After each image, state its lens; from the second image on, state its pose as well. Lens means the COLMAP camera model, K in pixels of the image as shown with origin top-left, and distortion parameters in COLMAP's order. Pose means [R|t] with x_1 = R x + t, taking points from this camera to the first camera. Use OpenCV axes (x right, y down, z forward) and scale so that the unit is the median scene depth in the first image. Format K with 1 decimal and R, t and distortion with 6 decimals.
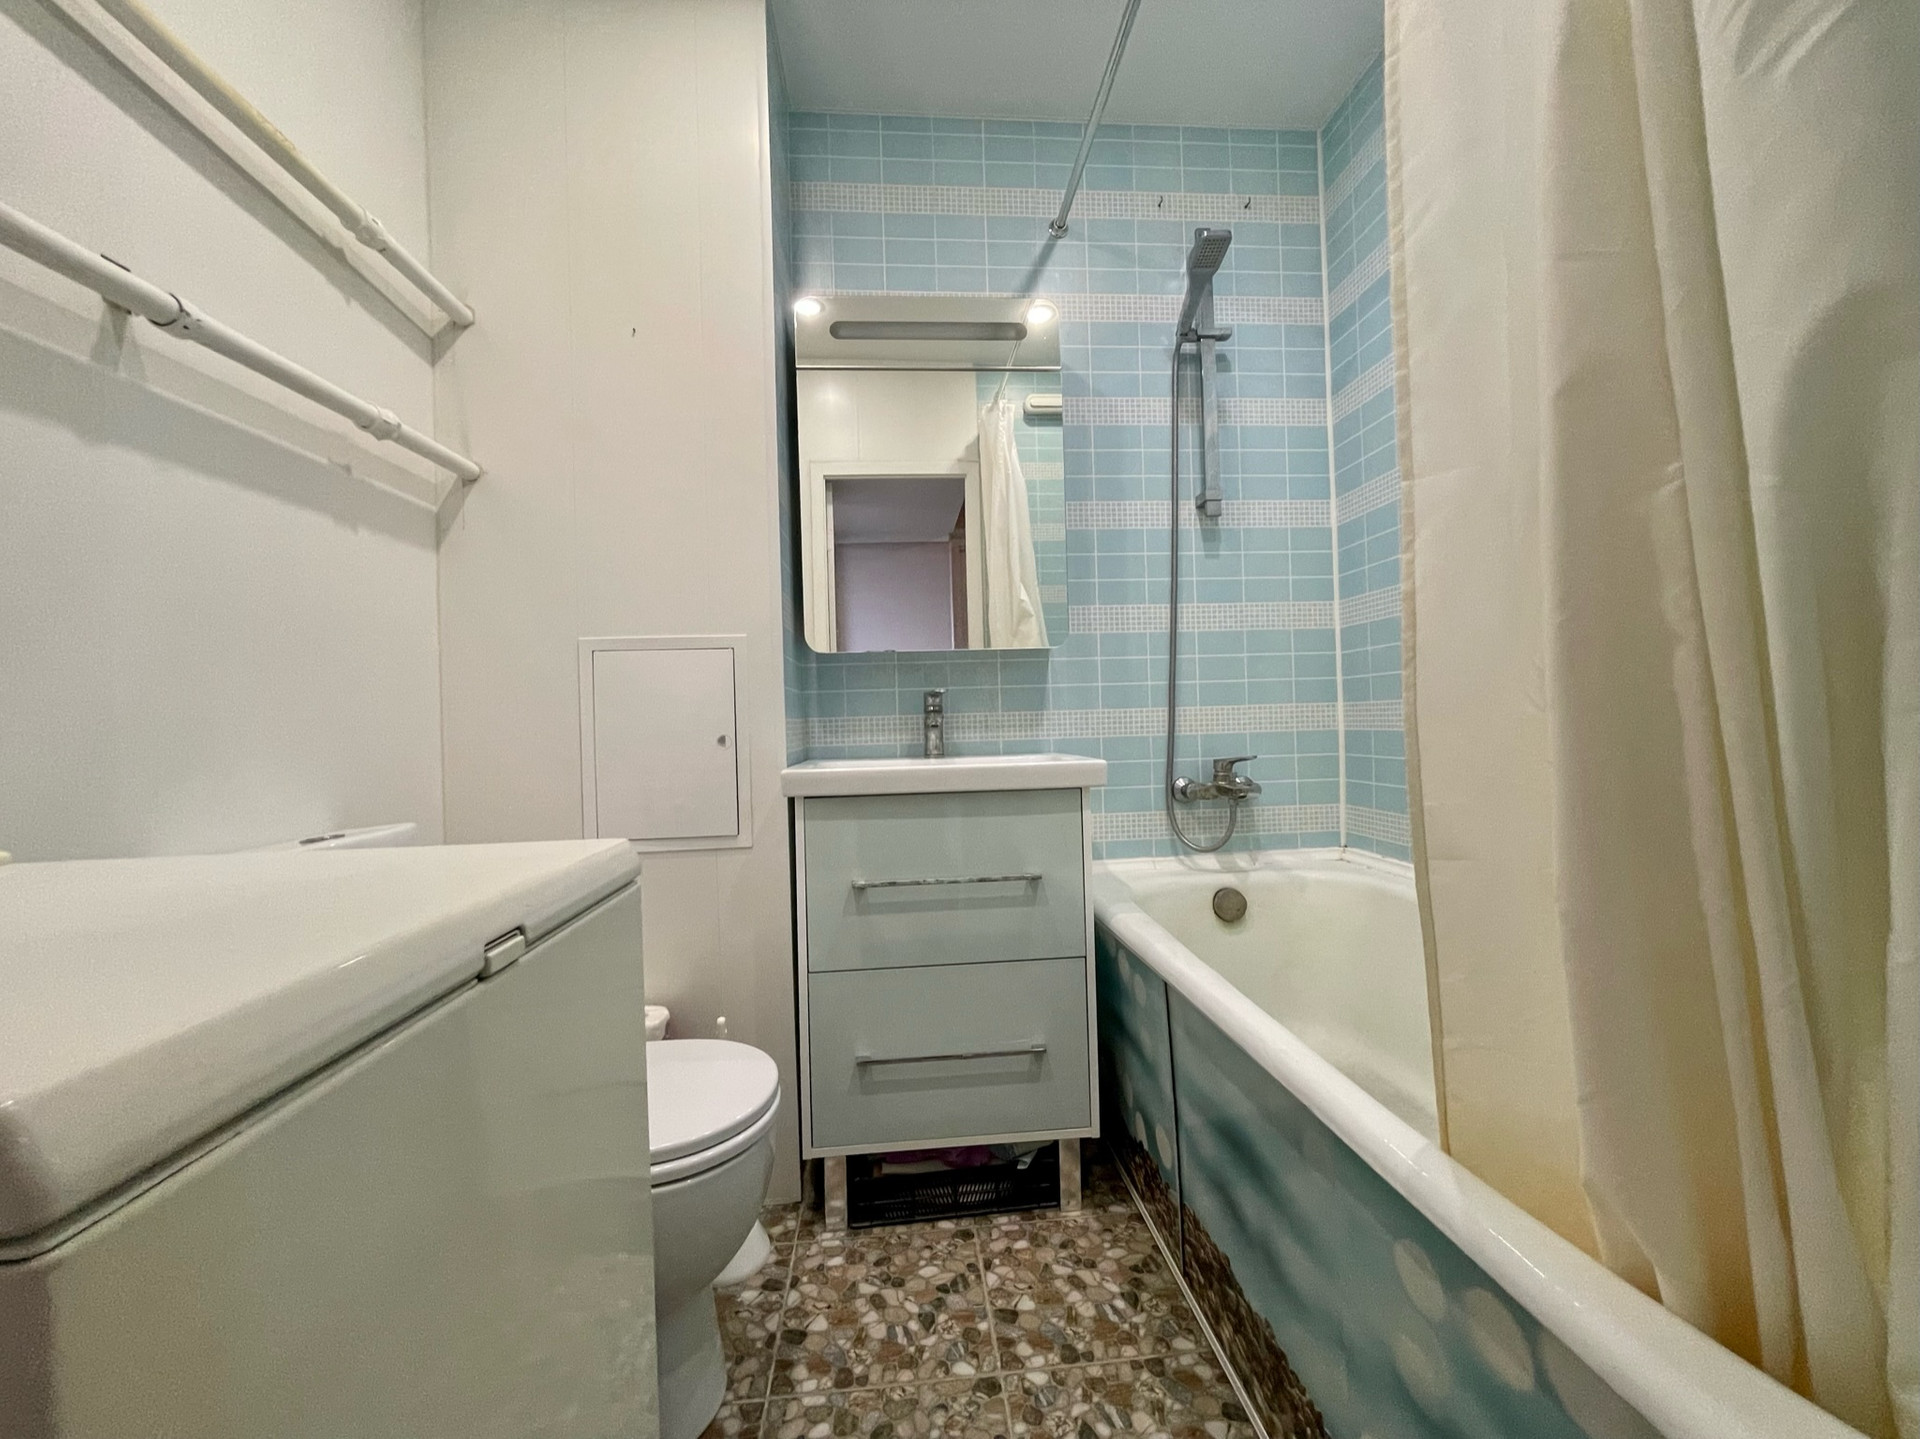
lens RADIAL K [[773.7, 0, 957.2], [0, 773.7, 720.0], [0, 0, 1]] dist [-0.002335, -0.000283]
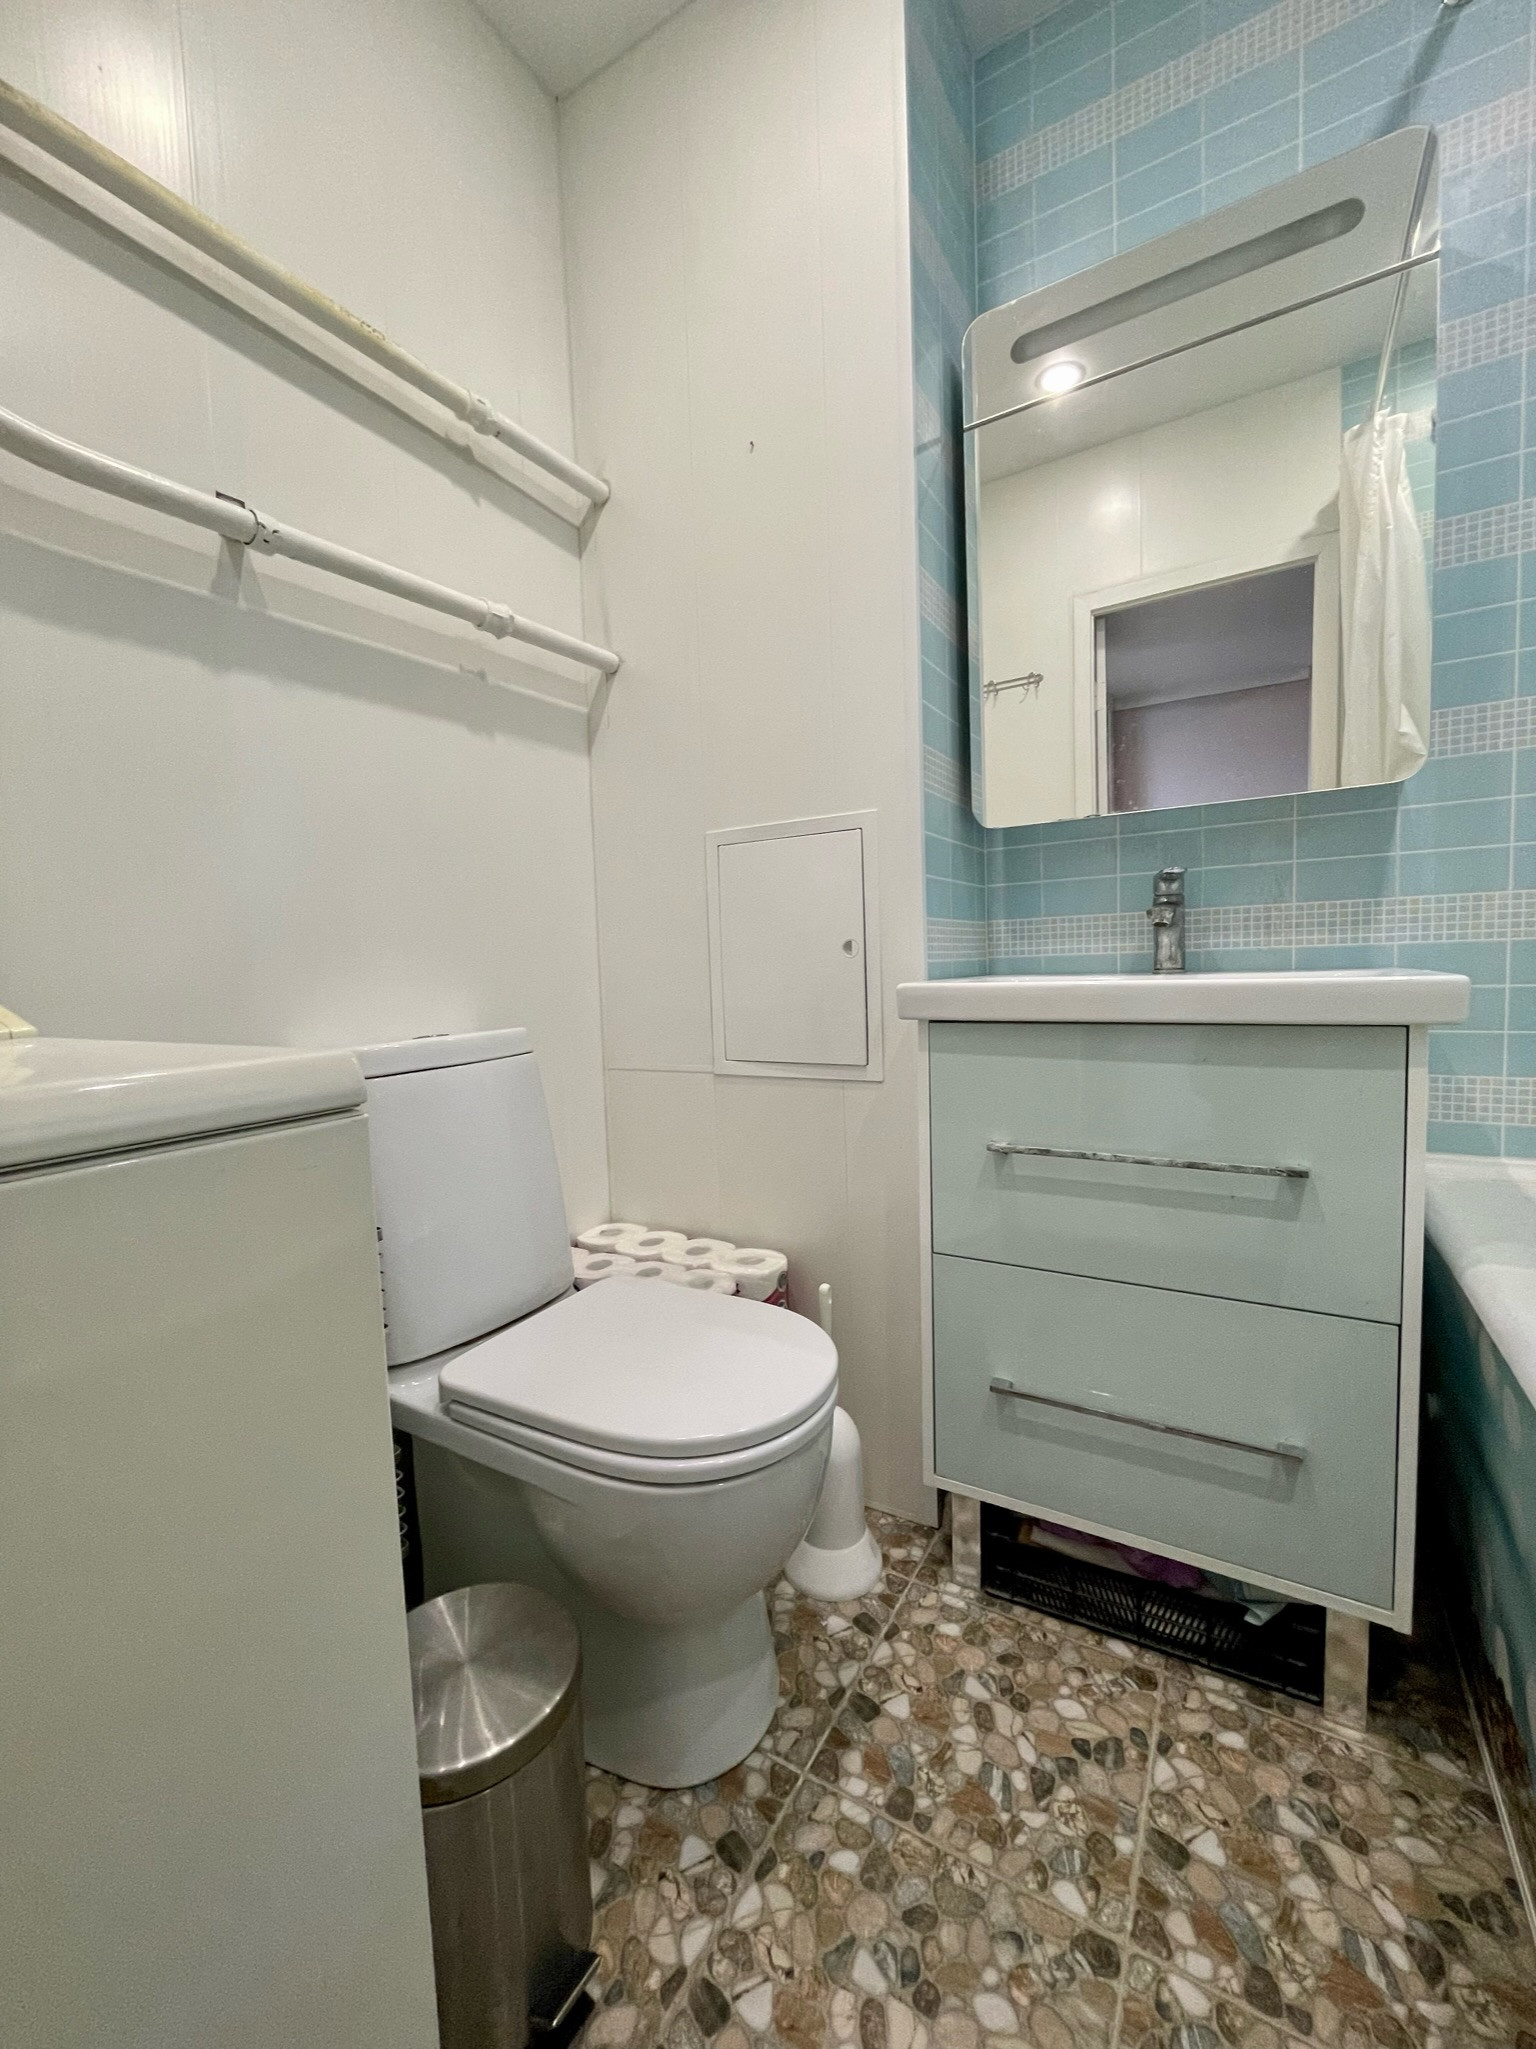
lens RADIAL K [[825.7, 0, 766.9], [0, 825.7, 1023.5], [0, 0, 1]] dist [-0.002335, -0.000283]
pose [[0.809506, 0.043298, -0.585513, 0.146330], [0.012145, 0.995829, 0.090430, 0.030600], [0.586986, -0.080315, 0.805603, 0.287639]]
